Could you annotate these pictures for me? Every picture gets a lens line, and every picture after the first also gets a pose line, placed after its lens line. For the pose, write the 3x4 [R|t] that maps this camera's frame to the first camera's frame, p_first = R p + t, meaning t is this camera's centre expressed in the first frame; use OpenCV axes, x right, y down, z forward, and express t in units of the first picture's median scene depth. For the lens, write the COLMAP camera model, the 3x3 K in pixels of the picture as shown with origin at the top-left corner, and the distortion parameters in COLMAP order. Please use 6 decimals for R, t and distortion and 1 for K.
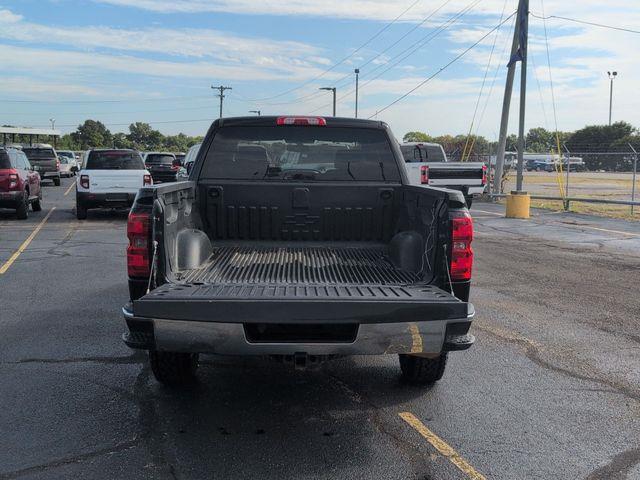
lens RADIAL K [[723.3, 0, 309.3], [0, 723.3, 239.0], [0, 0, 1]] dist [0.008751, -0.028328]
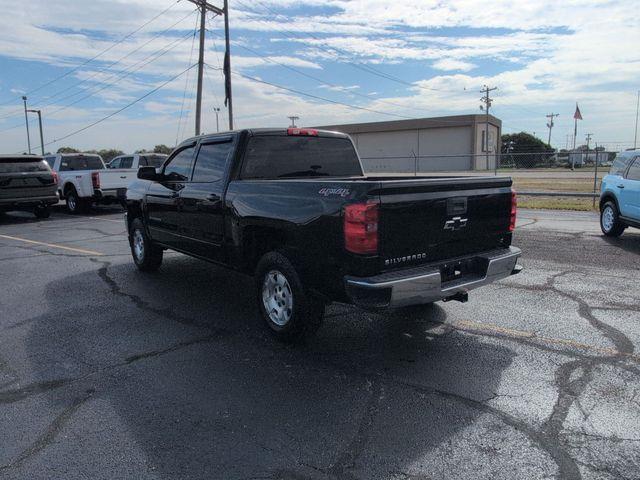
lens RADIAL K [[487.4, 0, 320.0], [0, 487.4, 240.0], [0, 0, 1]] dist [0.000488, -0.030099]
pose [[0.791033, -0.112497, 0.601341, -0.279169], [0.088285, 0.993650, 0.069755, -0.012941], [-0.605369, -0.002090, 0.795942, 0.135538]]
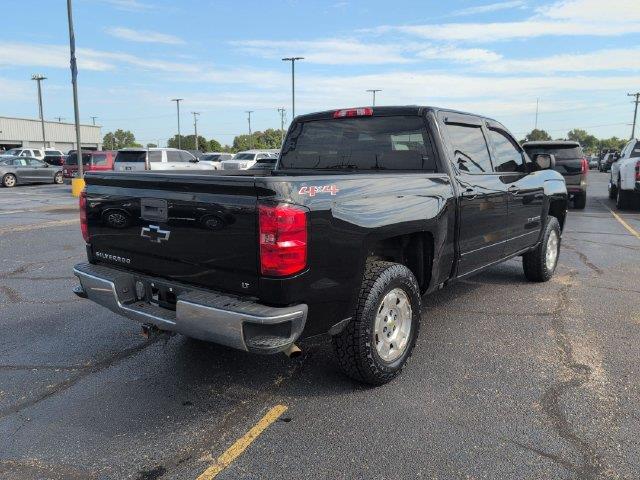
lens RADIAL K [[533.1, 0, 320.0], [0, 533.1, 240.0], [0, 0, 1]] dist [0.000392, -0.003239]
pose [[0.762904, 0.084373, -0.640982, 0.238356], [-0.060008, 0.996409, 0.059736, -0.010838], [0.643721, -0.007109, 0.765227, 0.188924]]
